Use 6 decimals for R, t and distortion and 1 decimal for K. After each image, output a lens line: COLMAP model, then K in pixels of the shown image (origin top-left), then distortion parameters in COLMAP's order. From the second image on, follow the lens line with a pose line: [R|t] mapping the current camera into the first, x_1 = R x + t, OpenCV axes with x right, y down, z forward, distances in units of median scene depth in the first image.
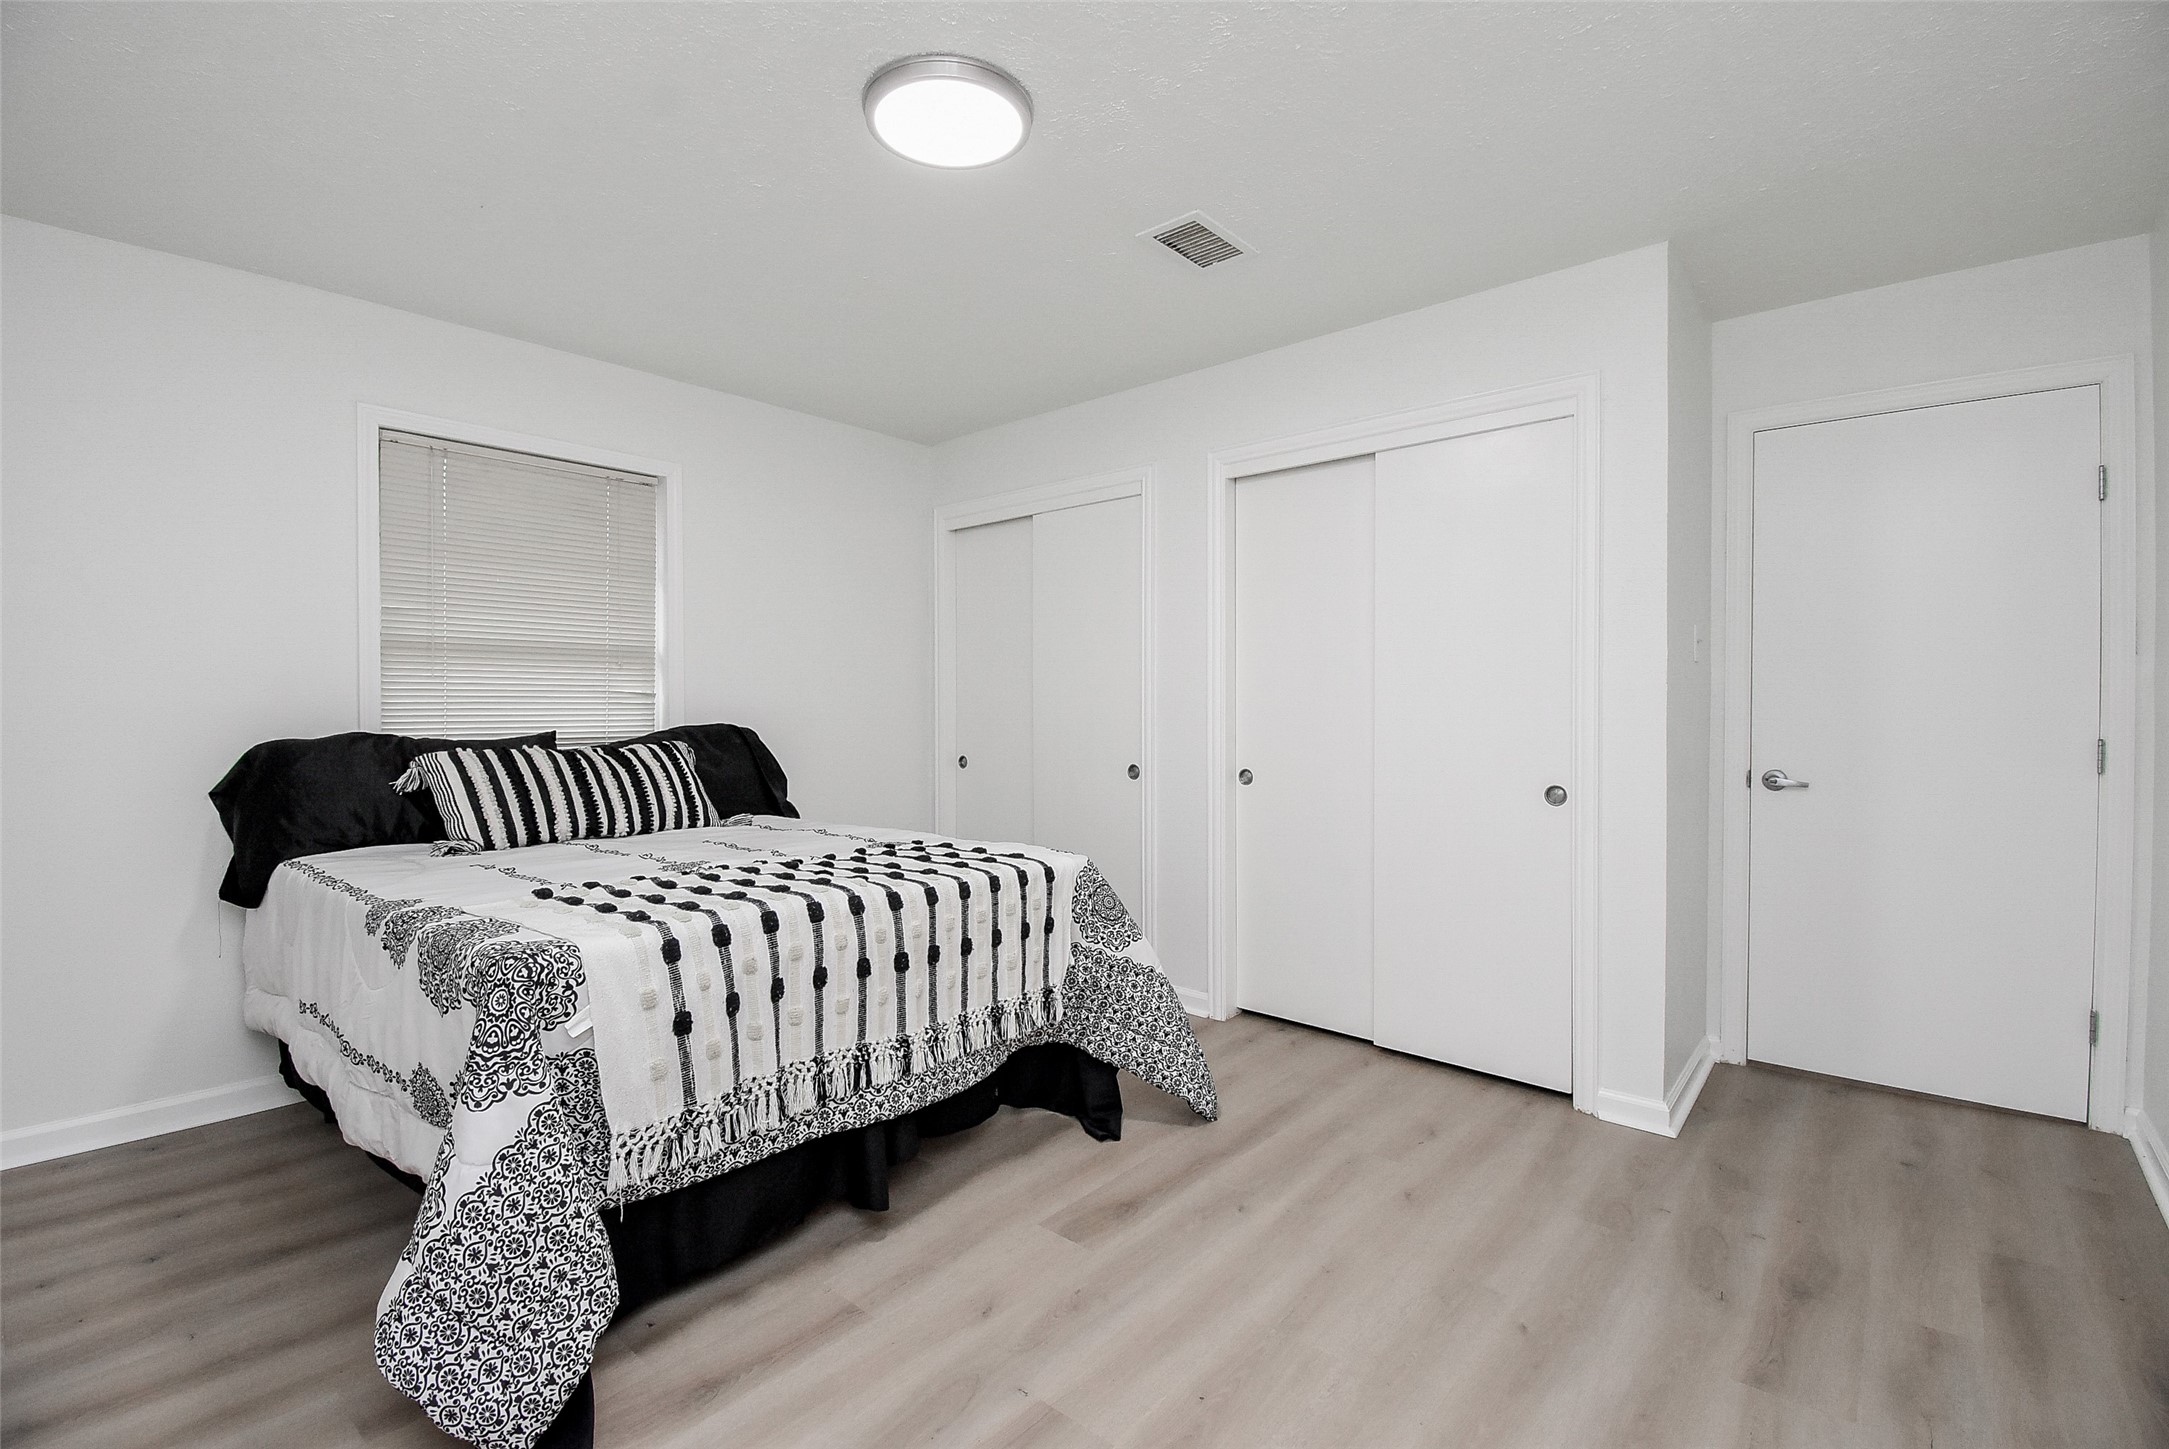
lens RADIAL K [[956.5, 0, 1089.7], [0, 956.5, 719.2], [0, 0, 1]] dist [0.020830, -0.026672]
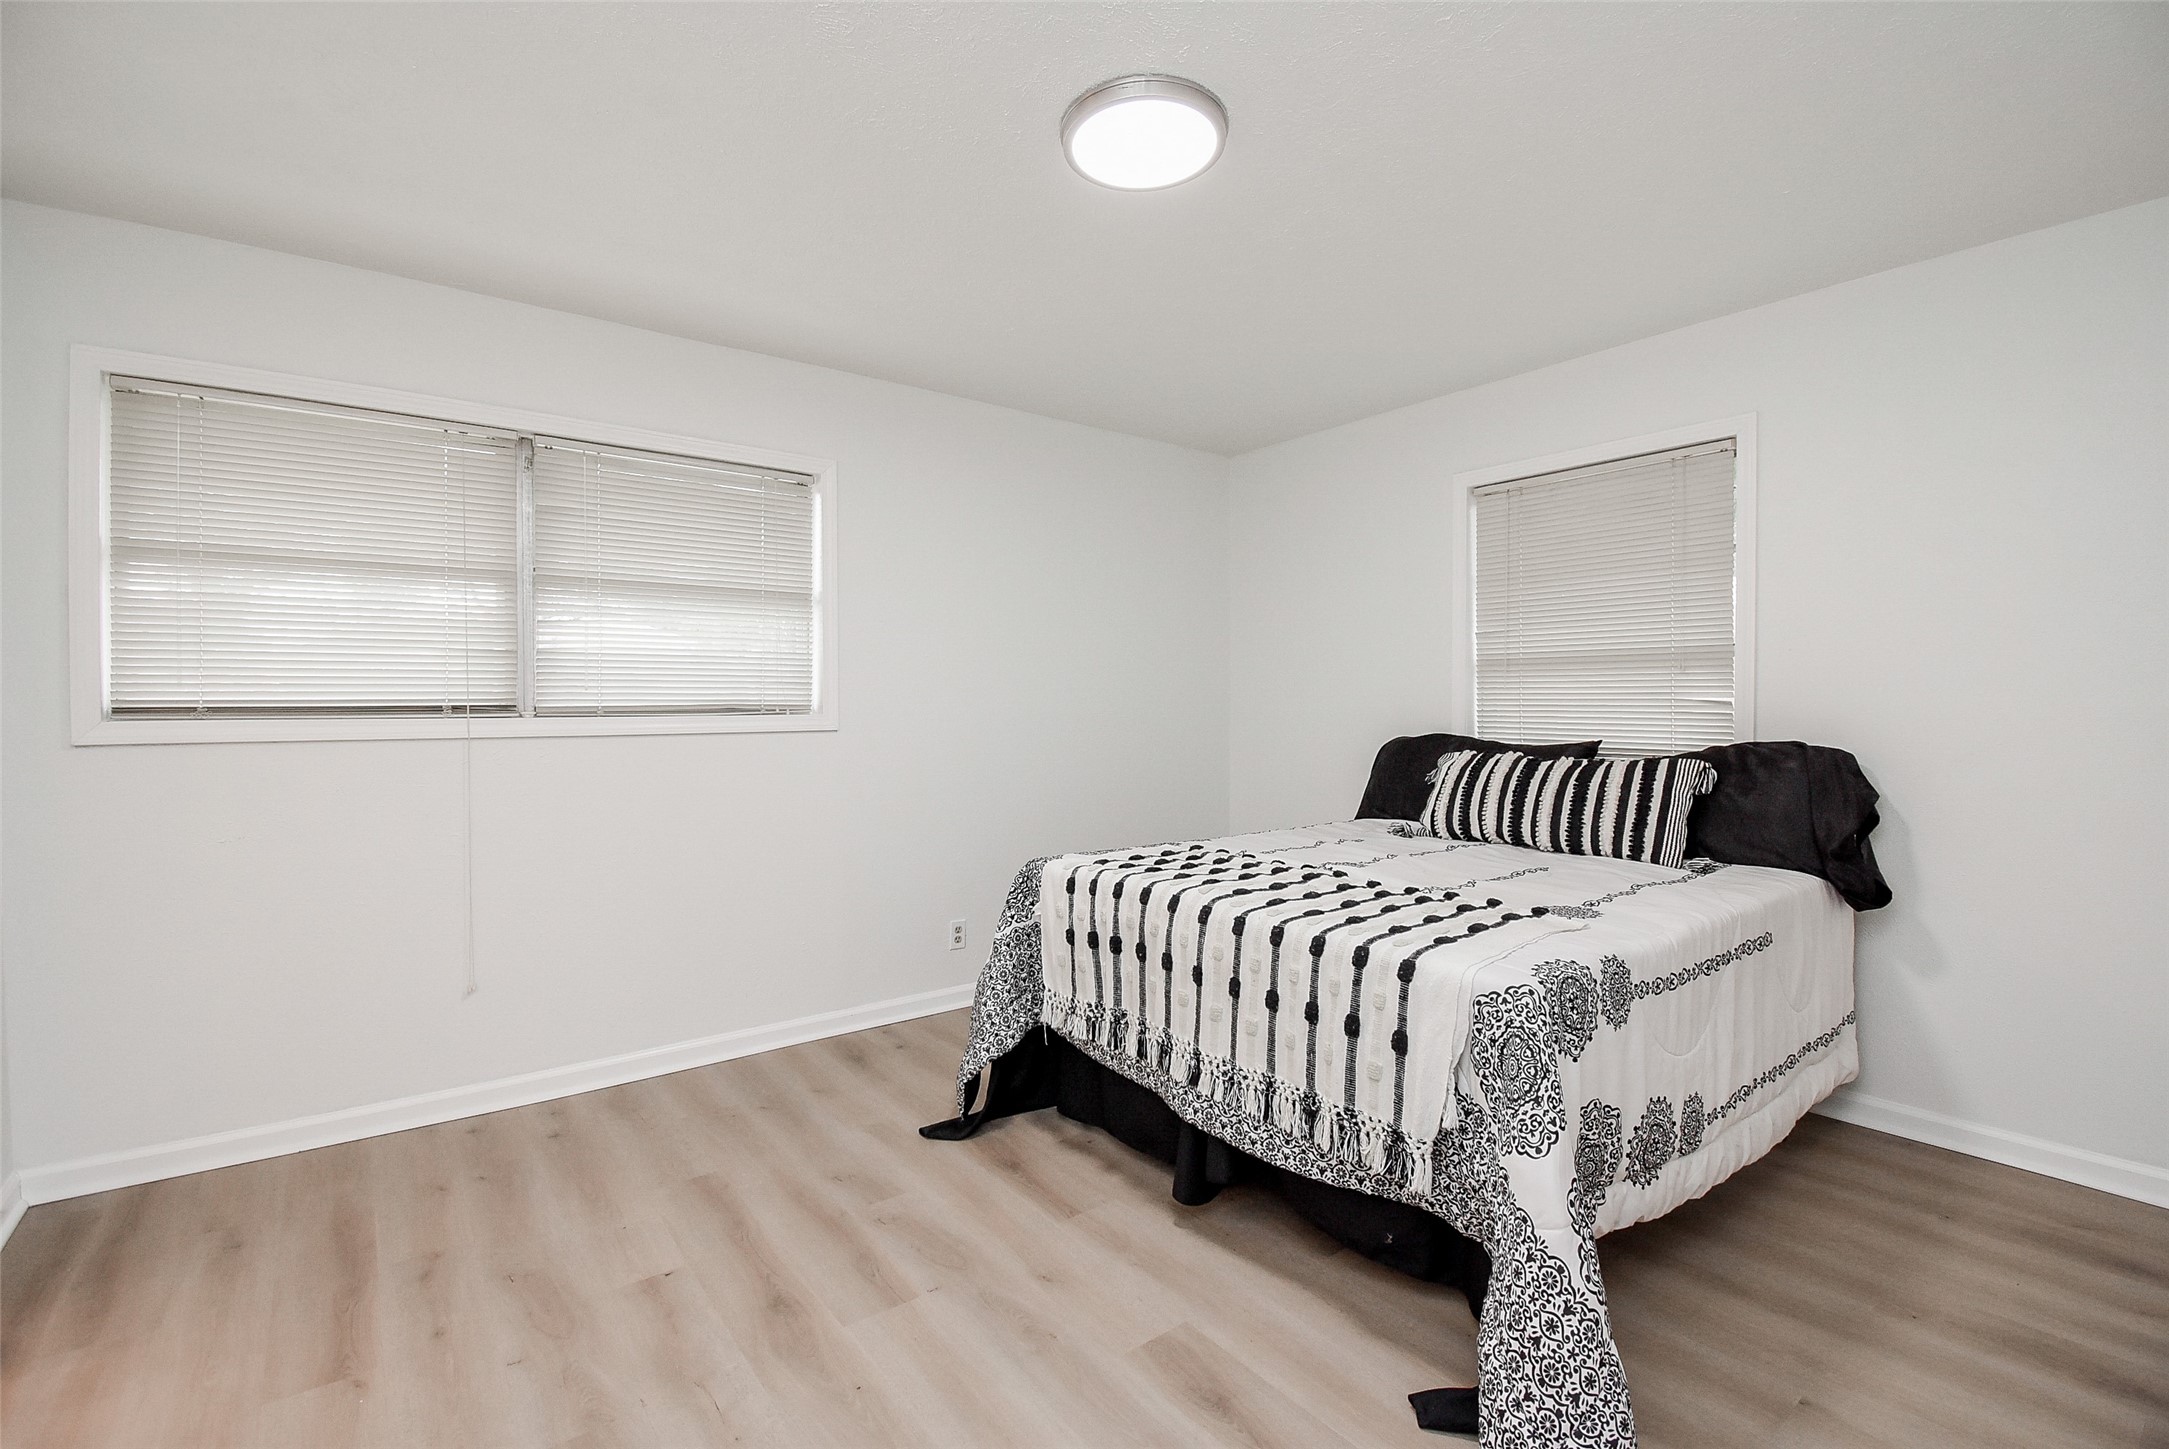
lens RADIAL K [[956.5, 0, 1089.7], [0, 956.5, 719.2], [0, 0, 1]] dist [0.020830, -0.026672]
pose [[-0.210059, 0.018899, -0.977506, 0.767549], [-0.014505, 0.999643, 0.022444, -0.035838], [0.977581, 0.018893, -0.209710, 1.037168]]
